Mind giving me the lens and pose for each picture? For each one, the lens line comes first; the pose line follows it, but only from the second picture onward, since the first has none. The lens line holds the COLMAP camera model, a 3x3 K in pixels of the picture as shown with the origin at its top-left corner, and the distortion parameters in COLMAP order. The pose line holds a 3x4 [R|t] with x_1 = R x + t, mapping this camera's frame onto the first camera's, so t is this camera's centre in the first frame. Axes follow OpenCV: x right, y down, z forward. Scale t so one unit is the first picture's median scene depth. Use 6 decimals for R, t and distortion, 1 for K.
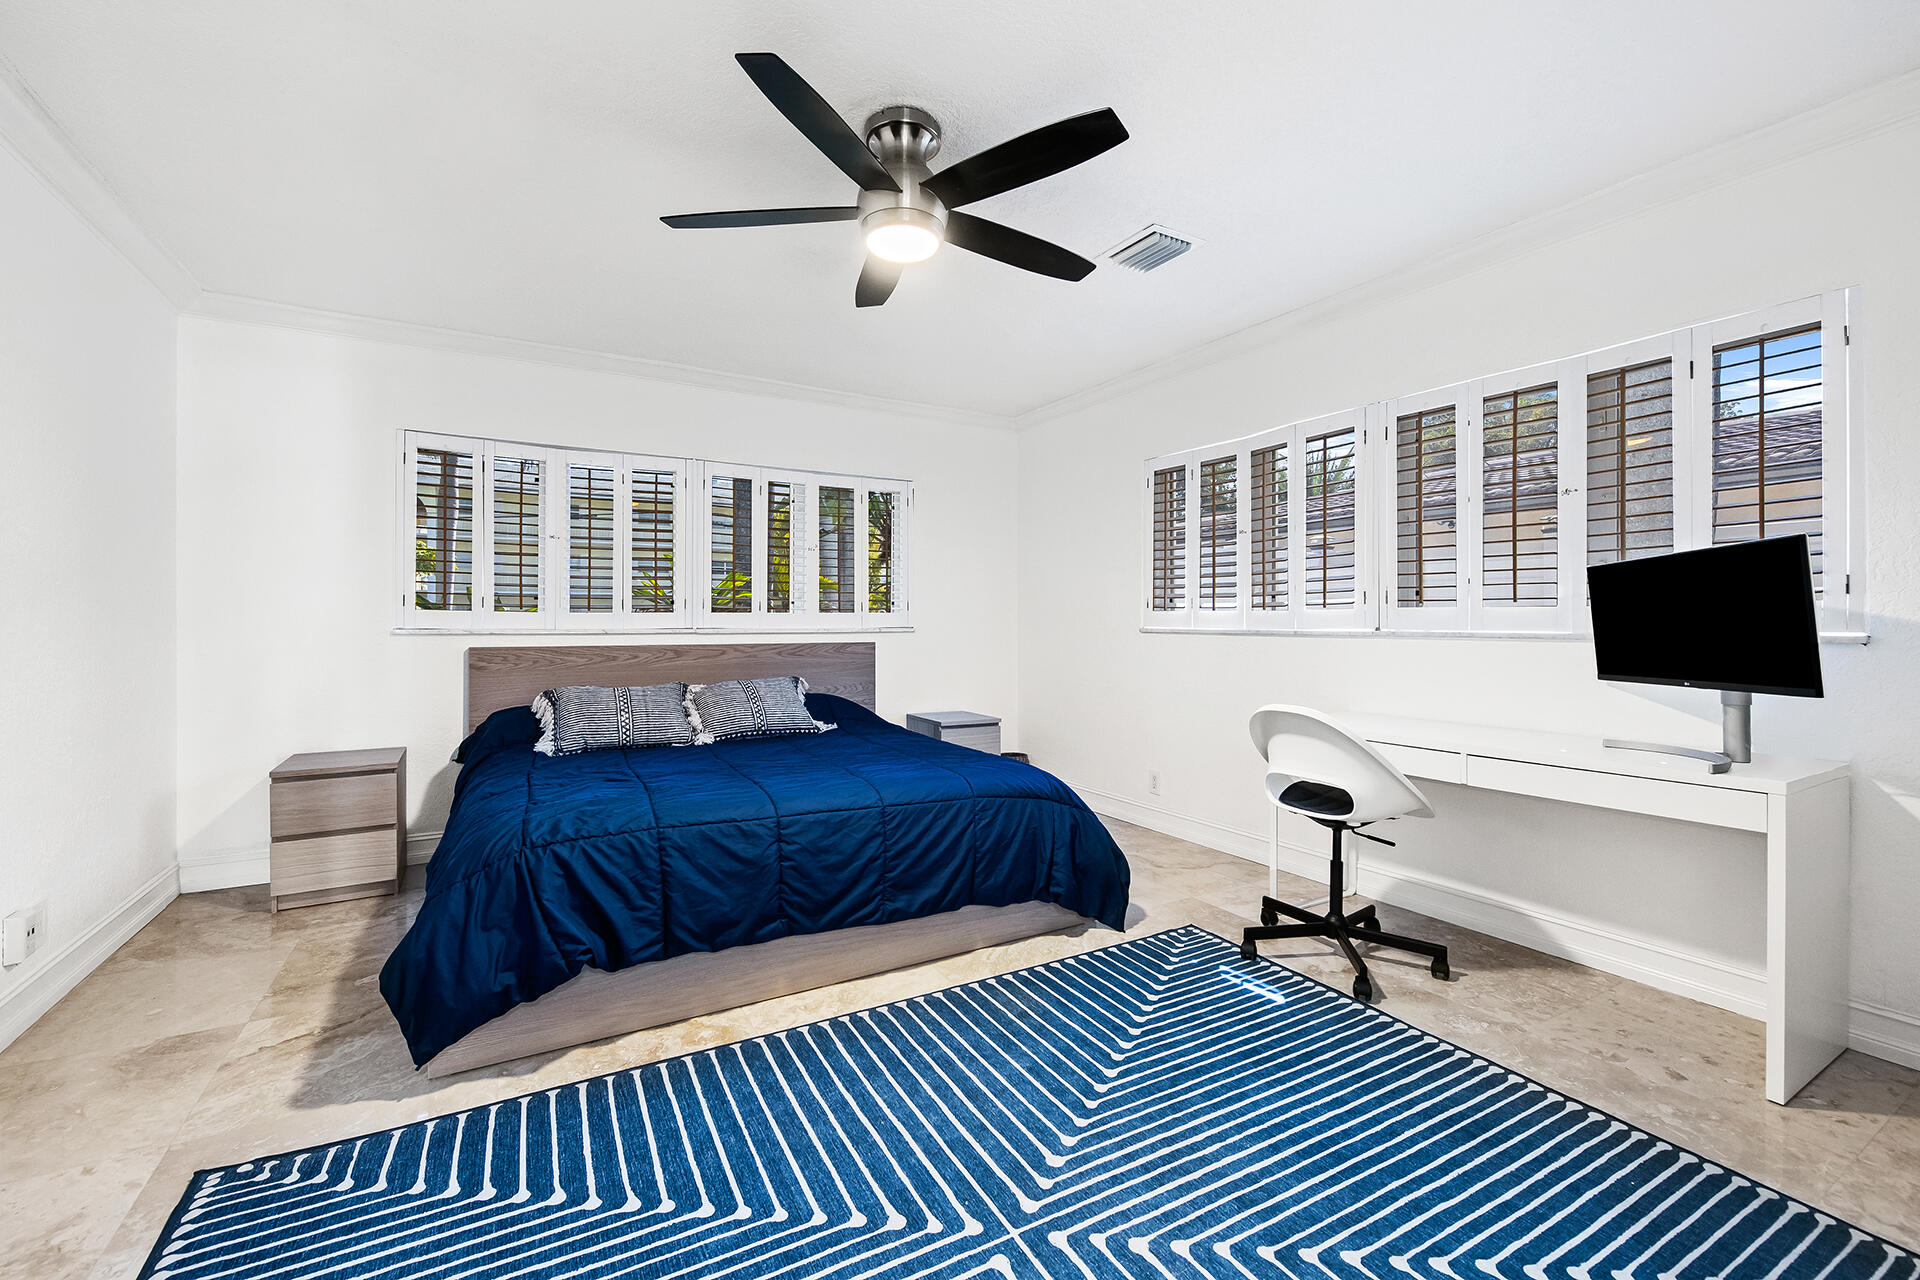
lens RADIAL K [[801.0, 0, 957.9], [0, 801.0, 628.2], [0, 0, 1]] dist [-0.000362, -0.000017]
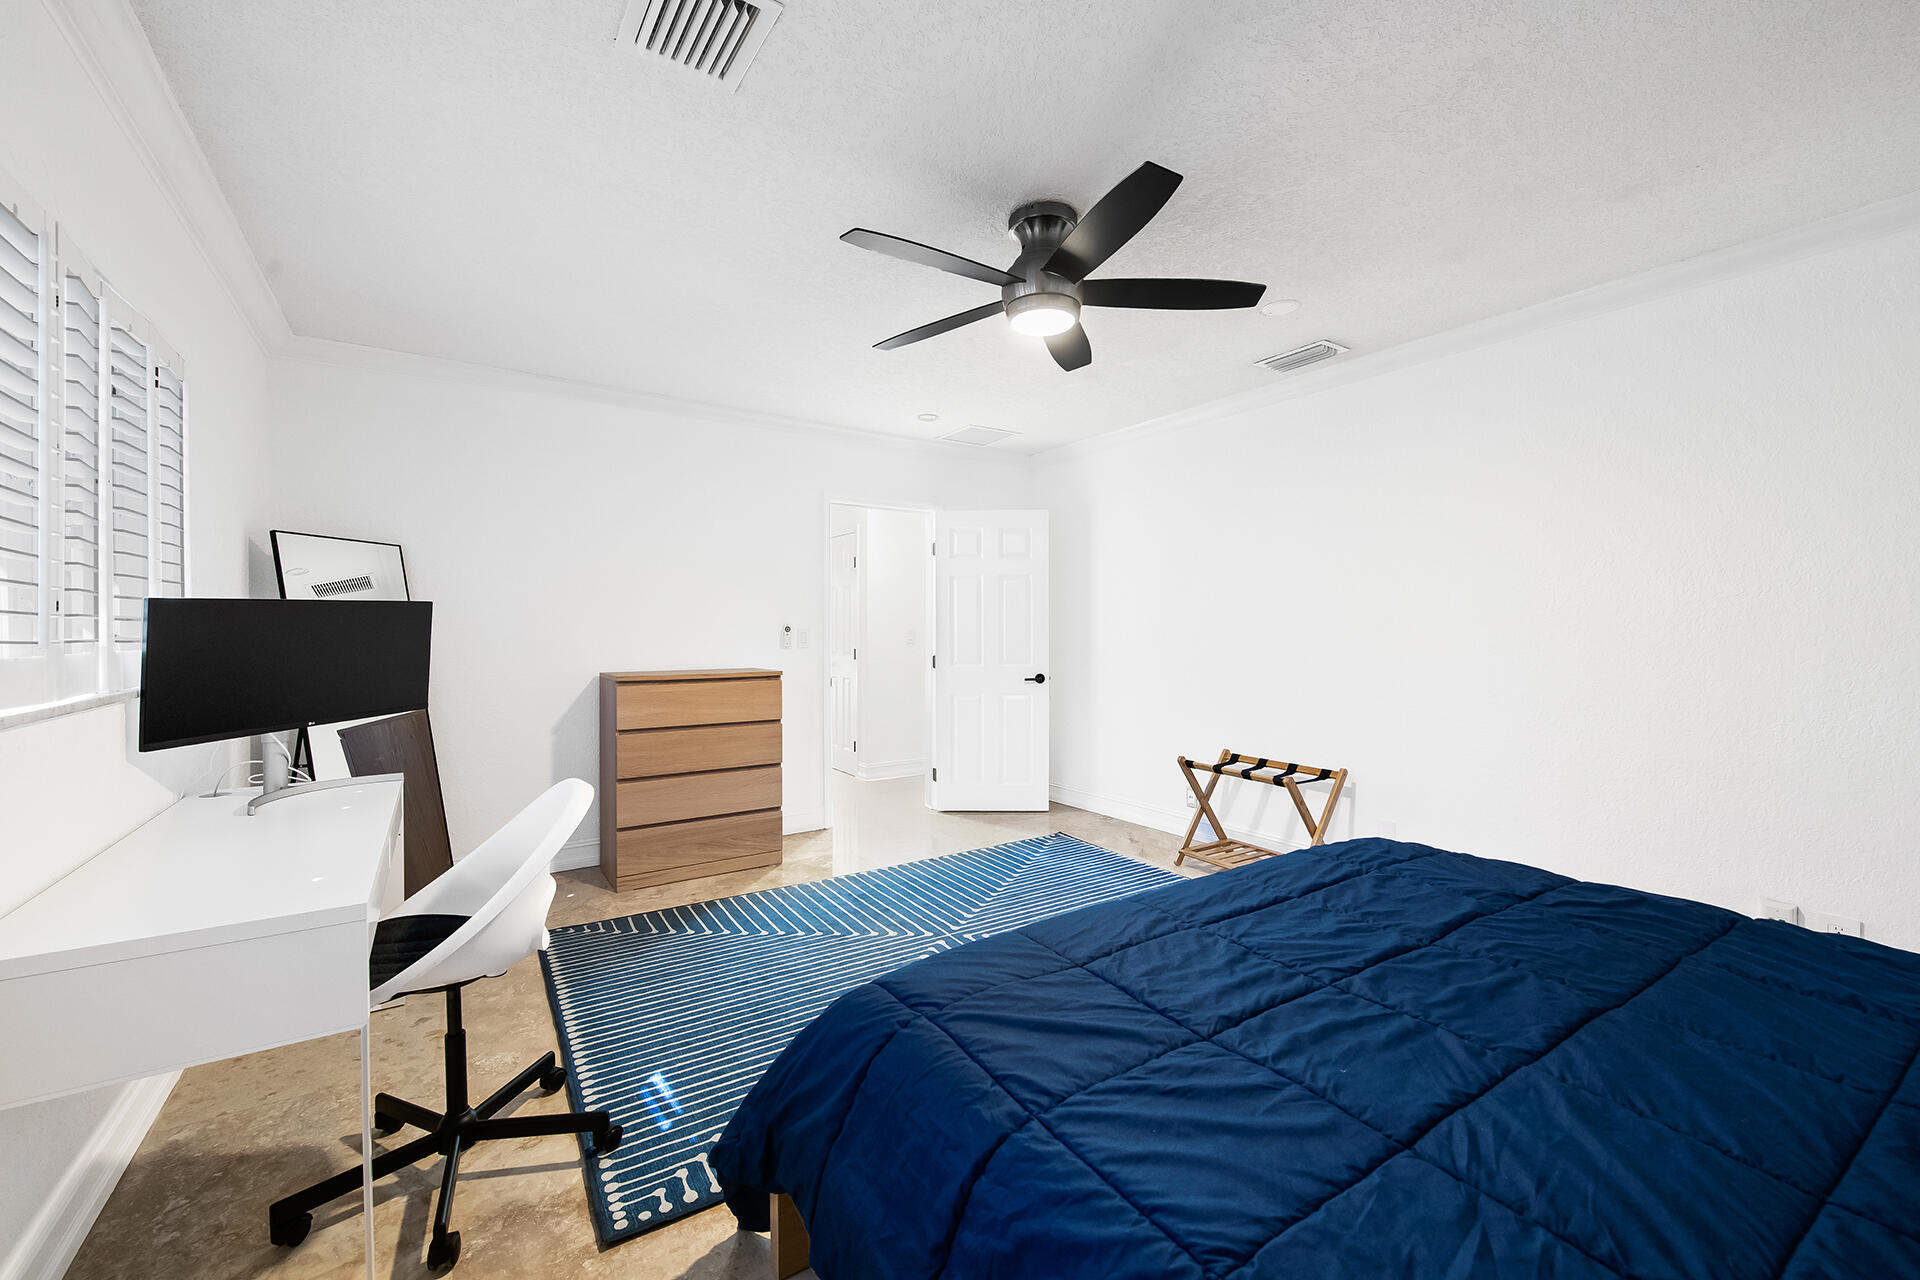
lens RADIAL K [[790.6, 0, 966.7], [0, 790.6, 630.8], [0, 0, 1]] dist [0.000078, 0.000003]
pose [[-0.997324, 0.009007, -0.072551, 0.101393], [0.008038, 0.999875, 0.013640, -0.054647], [0.072664, 0.013020, -0.997271, 1.858453]]
